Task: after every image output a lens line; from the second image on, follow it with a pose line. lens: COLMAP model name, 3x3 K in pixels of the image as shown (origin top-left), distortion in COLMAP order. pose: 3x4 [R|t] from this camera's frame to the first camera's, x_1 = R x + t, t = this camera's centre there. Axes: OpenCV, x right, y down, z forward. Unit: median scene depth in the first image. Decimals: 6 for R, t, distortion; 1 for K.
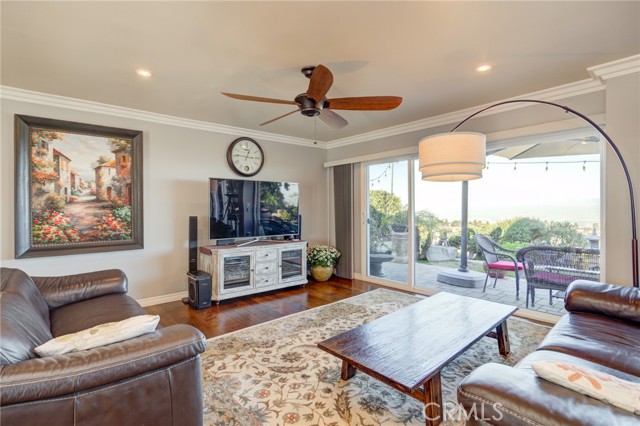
lens RADIAL K [[312.9, 0, 319.1], [0, 312.9, 209.7], [0, 0, 1]] dist [-0.000530, -0.000189]
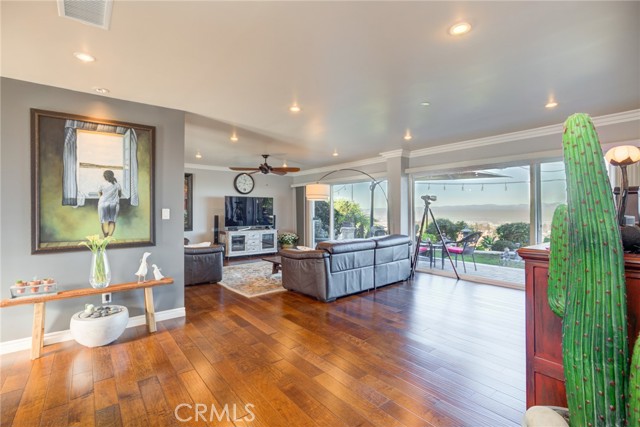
lens RADIAL K [[294.2, 0, 315.9], [0, 294.2, 209.1], [0, 0, 1]] dist [-0.013709, 0.001423]
pose [[0.999451, 0.001470, -0.033084, 0.283001], [-0.001842, 0.999935, -0.011208, 0.001865], [0.033066, 0.011263, 0.999390, -0.823538]]
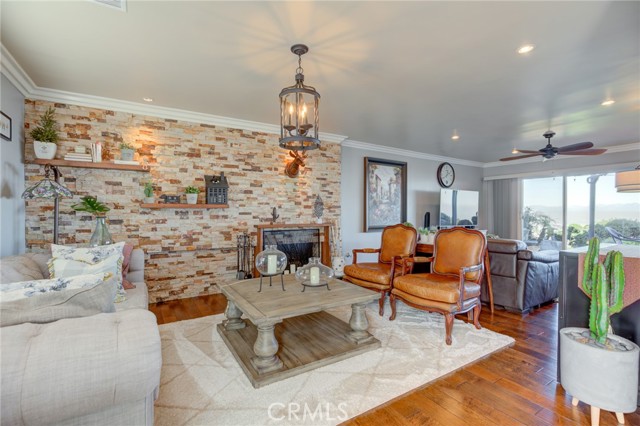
lens RADIAL K [[294.2, 0, 325.4], [0, 294.2, 211.6], [0, 0, 1]] dist [-0.013709, 0.001423]
pose [[0.992504, 0.006397, -0.122043, -0.750828], [-0.007208, 0.999955, -0.006206, 0.032763], [0.121998, 0.007039, 0.992505, -0.613355]]
